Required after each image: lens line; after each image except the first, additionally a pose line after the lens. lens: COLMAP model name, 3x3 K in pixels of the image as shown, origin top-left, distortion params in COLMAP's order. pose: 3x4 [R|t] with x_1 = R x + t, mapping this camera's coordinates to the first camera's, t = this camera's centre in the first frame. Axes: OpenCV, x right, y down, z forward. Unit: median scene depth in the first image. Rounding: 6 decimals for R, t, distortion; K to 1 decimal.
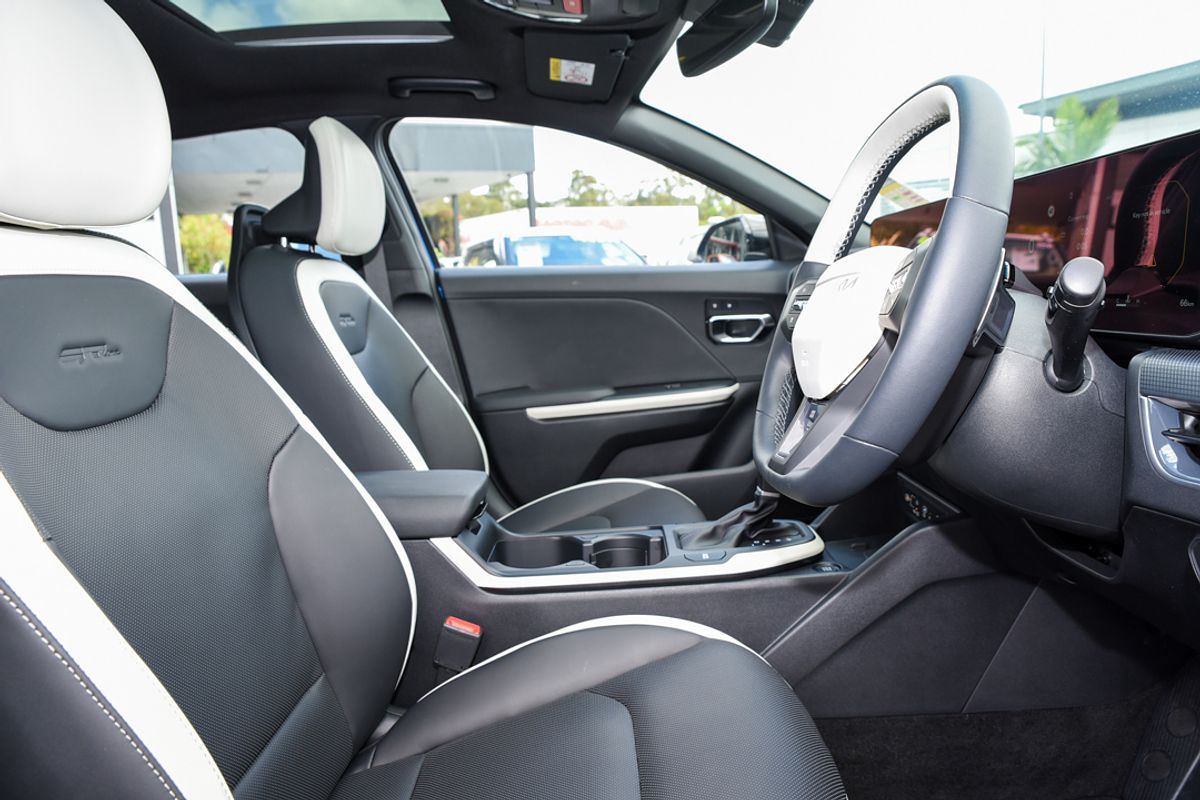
lens RADIAL K [[889.5, 0, 594.7], [0, 889.5, 418.8], [0, 0, 1]] dist [-0.162944, 0.129878]
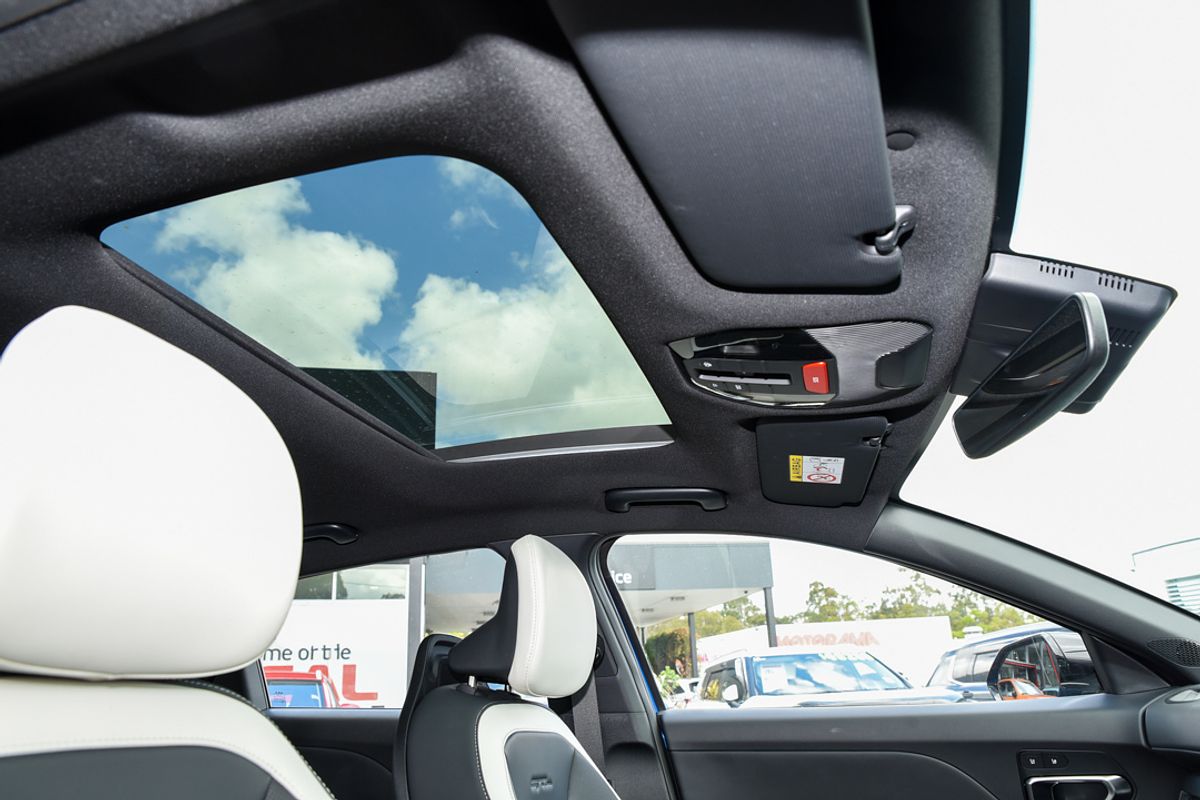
lens RADIAL K [[889.5, 0, 594.7], [0, 889.5, 418.8], [0, 0, 1]] dist [-0.162944, 0.129878]
pose [[0.965766, -0.079795, -0.246838, -0.016241], [-0.039255, 0.895608, -0.443109, -0.053296], [0.256428, 0.437629, 0.861815, 0.171896]]
